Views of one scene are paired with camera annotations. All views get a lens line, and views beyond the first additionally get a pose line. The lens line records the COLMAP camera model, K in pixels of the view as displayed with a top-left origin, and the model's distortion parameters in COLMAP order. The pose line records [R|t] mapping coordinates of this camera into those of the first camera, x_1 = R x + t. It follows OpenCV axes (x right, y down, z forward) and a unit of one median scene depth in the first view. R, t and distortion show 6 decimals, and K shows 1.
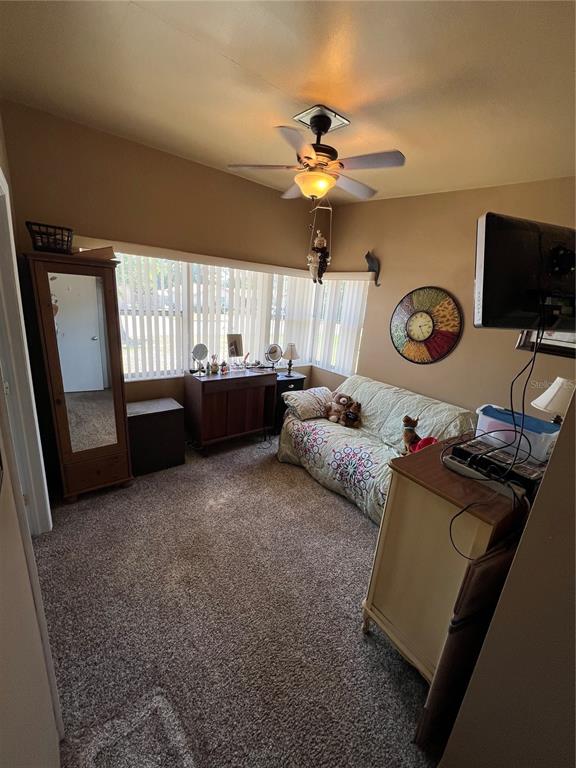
lens RADIAL K [[307.0, 0, 286.3], [0, 307.0, 382.3], [0, 0, 1]] dist [-0.002460, 0.001740]
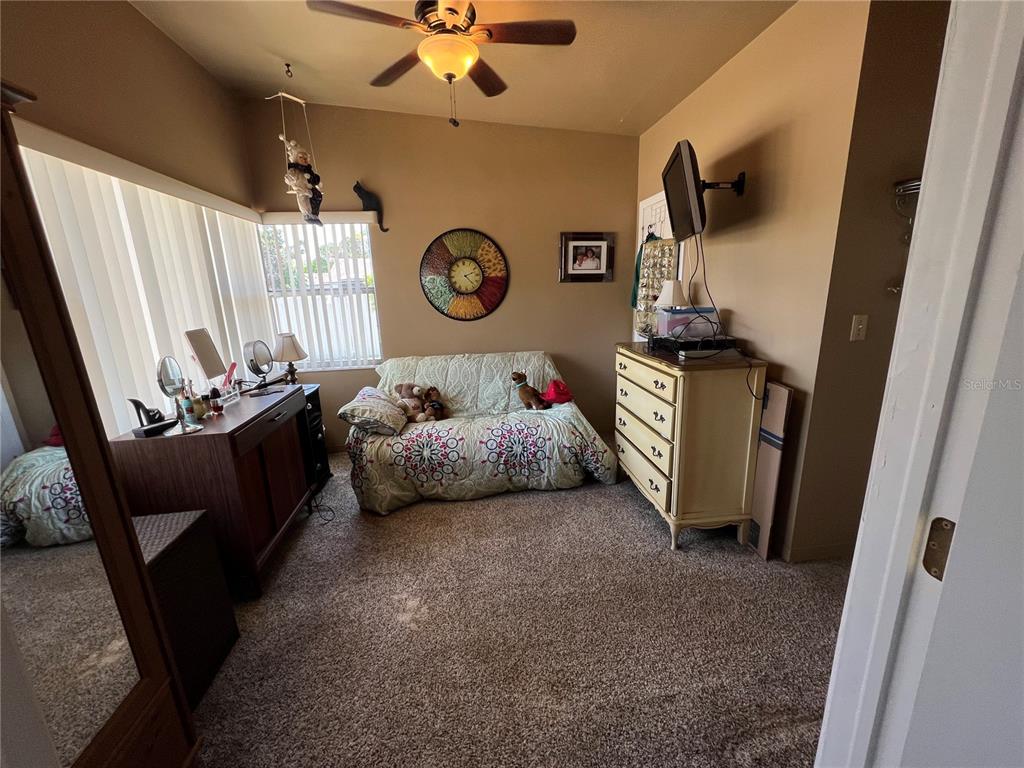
lens RADIAL K [[409.3, 0, 512.3], [0, 409.3, 382.8], [0, 0, 1]] dist [-0.002460, 0.001740]
pose [[0.496074, -0.289892, 0.818458, -0.511785], [0.302503, 0.941265, 0.150040, -0.034710], [-0.813881, 0.173155, 0.554631, 0.320650]]
